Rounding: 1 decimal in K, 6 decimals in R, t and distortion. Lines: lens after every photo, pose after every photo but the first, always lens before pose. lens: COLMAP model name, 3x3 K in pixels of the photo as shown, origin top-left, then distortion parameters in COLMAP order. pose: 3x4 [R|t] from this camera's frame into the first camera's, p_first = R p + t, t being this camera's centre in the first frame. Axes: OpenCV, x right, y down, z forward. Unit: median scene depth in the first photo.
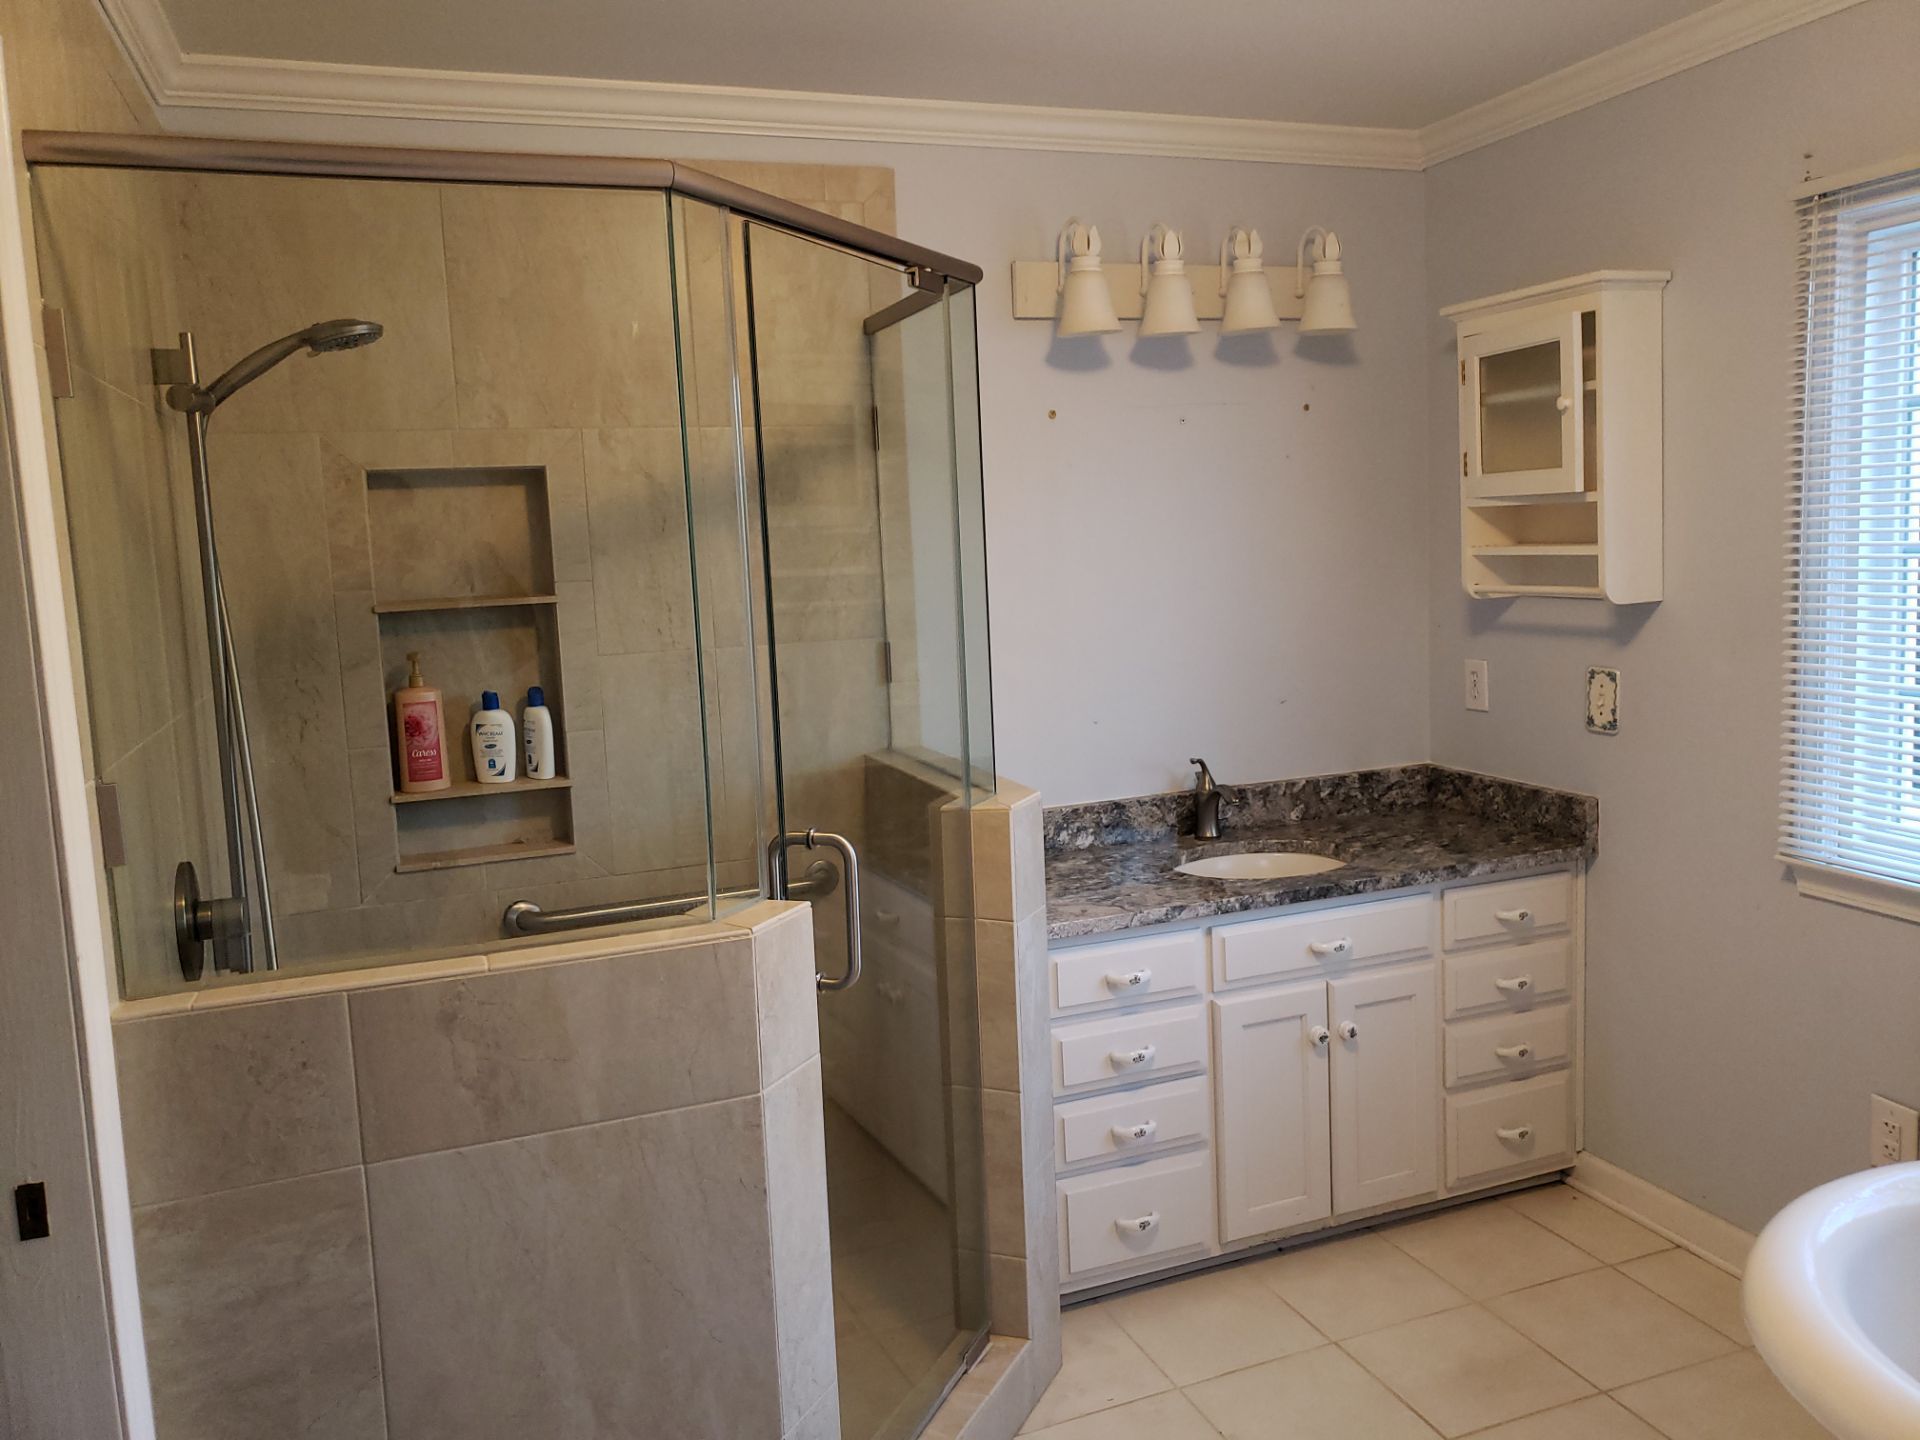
lens RADIAL K [[1495.2, 0, 963.4], [0, 1495.2, 712.3], [0, 0, 1]] dist [0.062385, -0.031610]
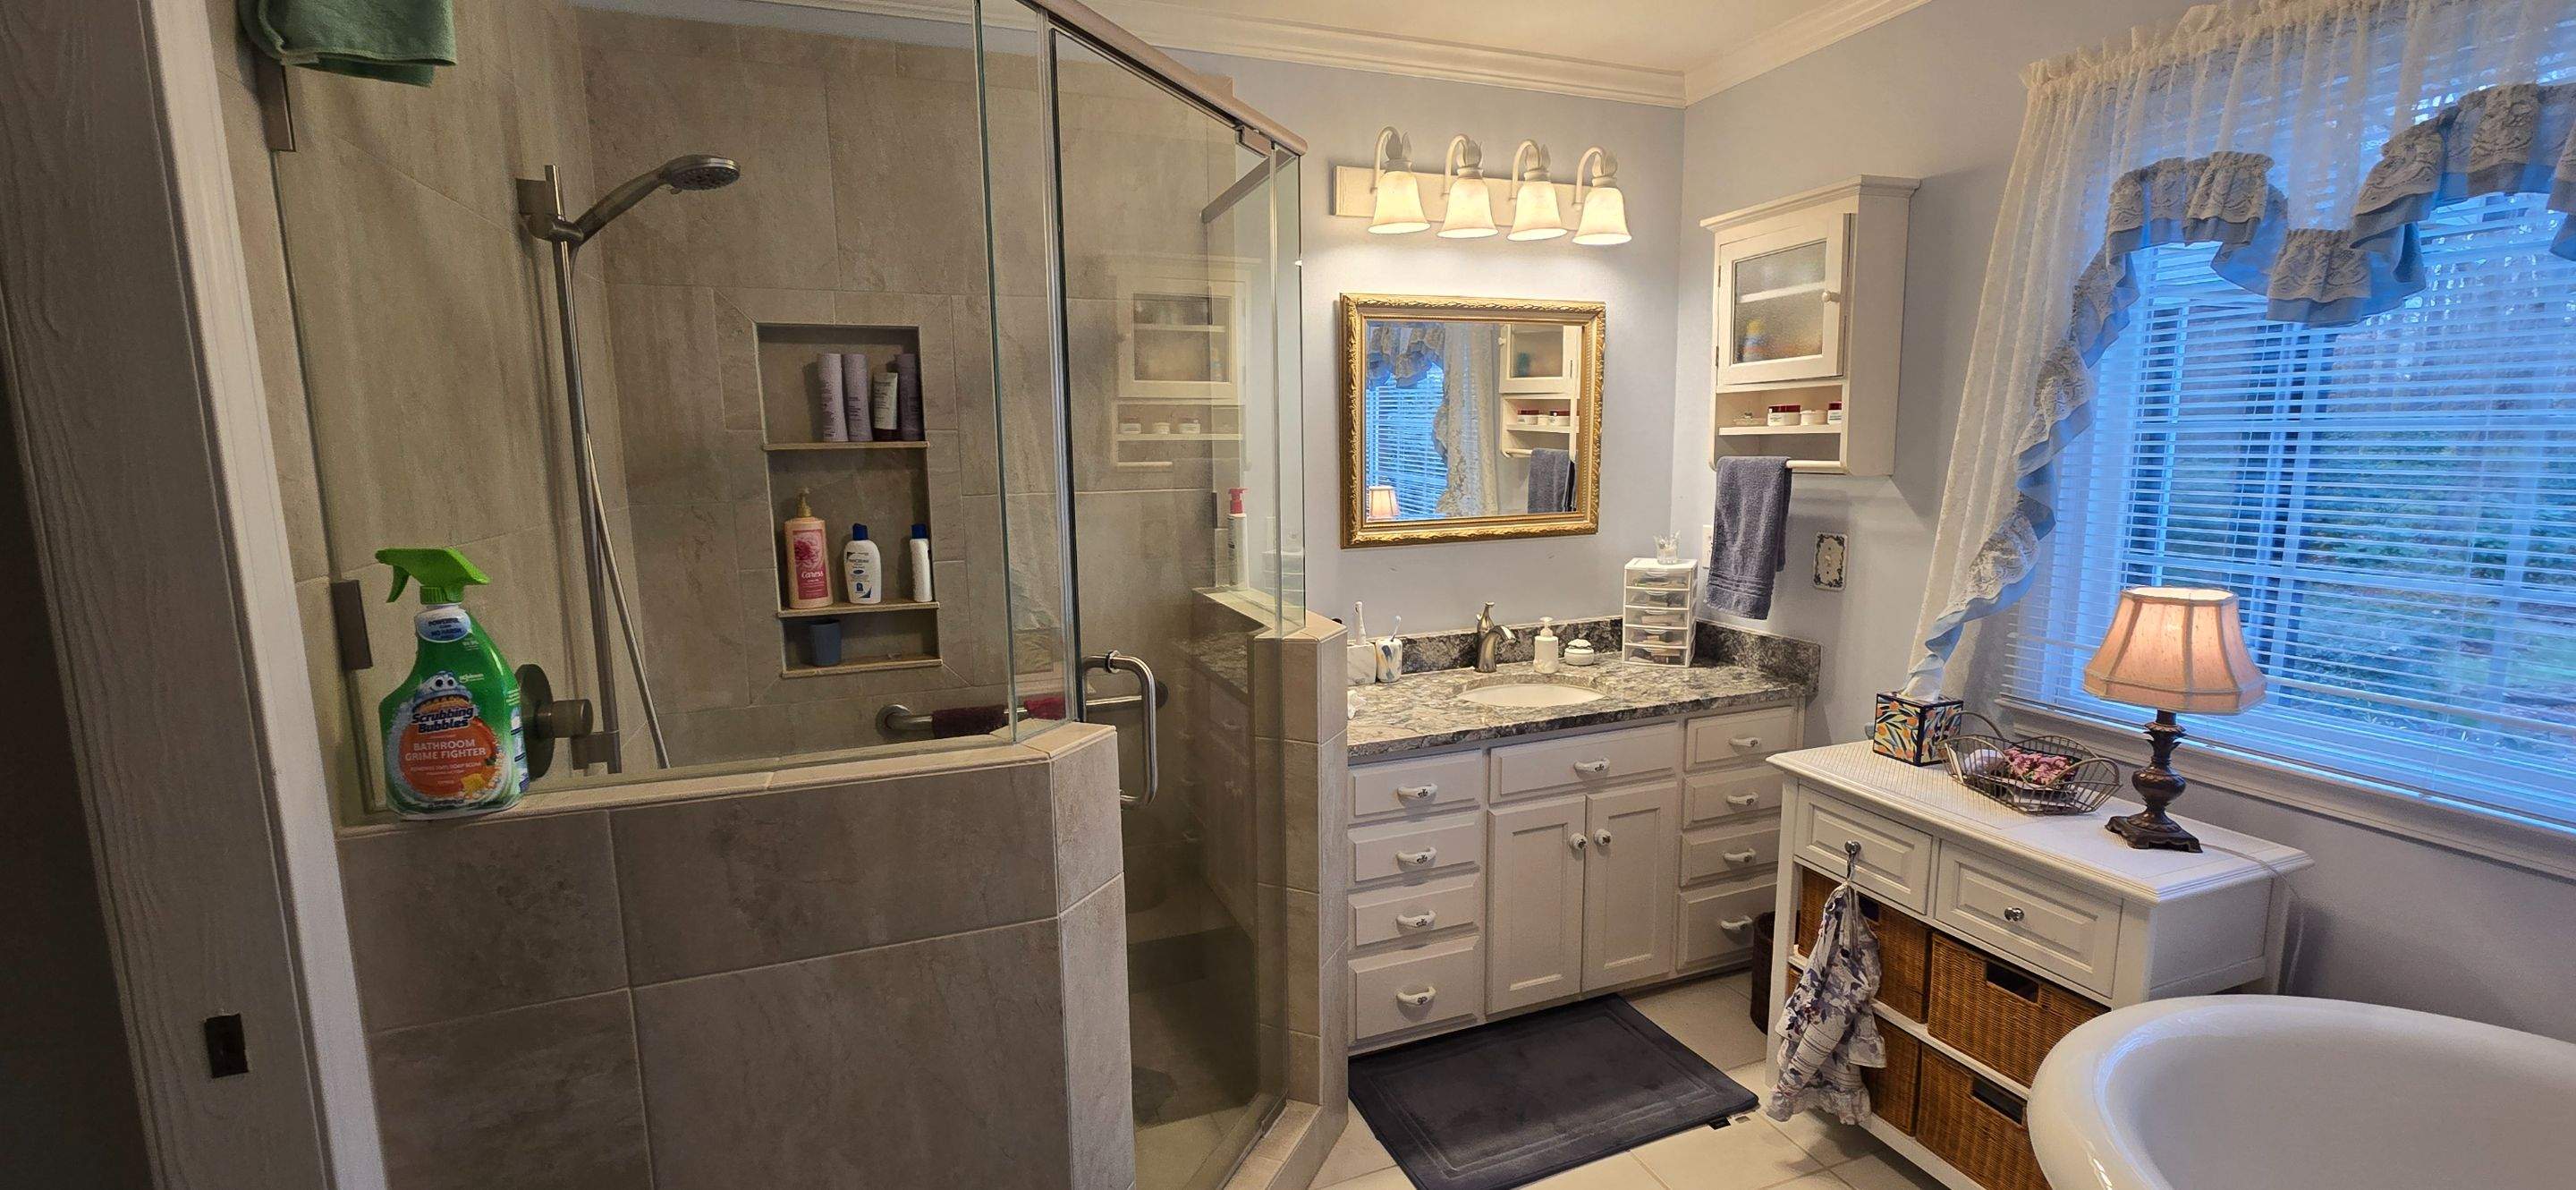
lens RADIAL K [[1047.4, 0, 1290.3], [0, 1047.4, 597.8], [0, 0, 1]] dist [0.004674, 0.000652]
pose [[0.999586, 0.028596, 0.003237, 0.007406], [-0.028661, 0.999340, 0.022311, 0.017125], [-0.002597, -0.022394, 0.999746, 0.224620]]
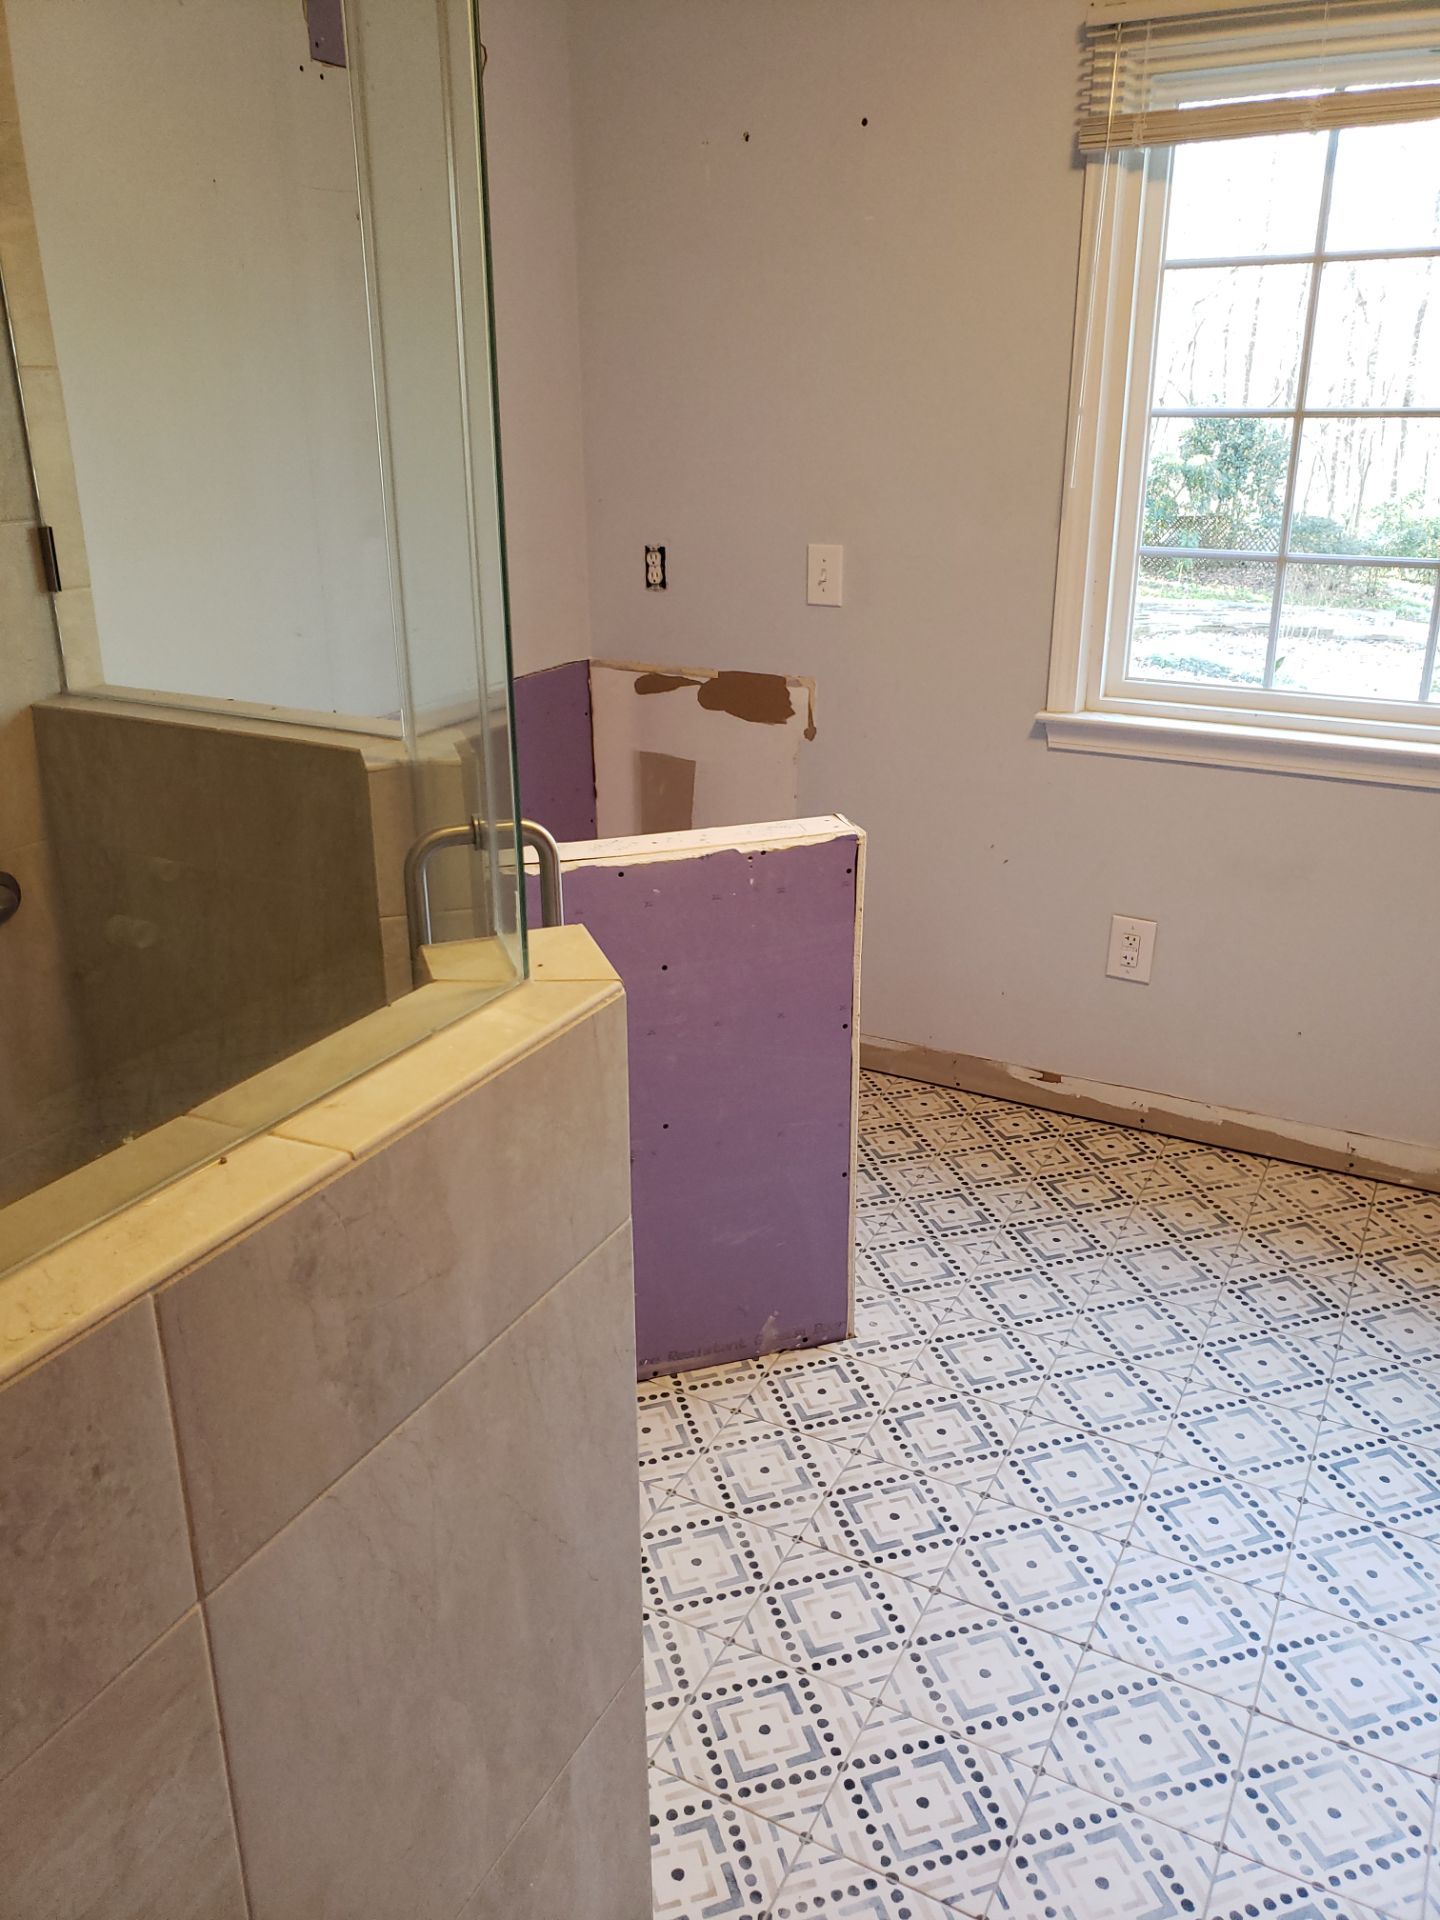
lens RADIAL K [[1495.2, 0, 726.7], [0, 1495.2, 934.9], [0, 0, 1]] dist [0.062385, -0.031610]
pose [[0.754423, -0.190837, 0.628034, -0.351991], [0.056965, 0.972228, 0.226997, -0.008982], [-0.653912, -0.135475, 0.744342, 0.362278]]
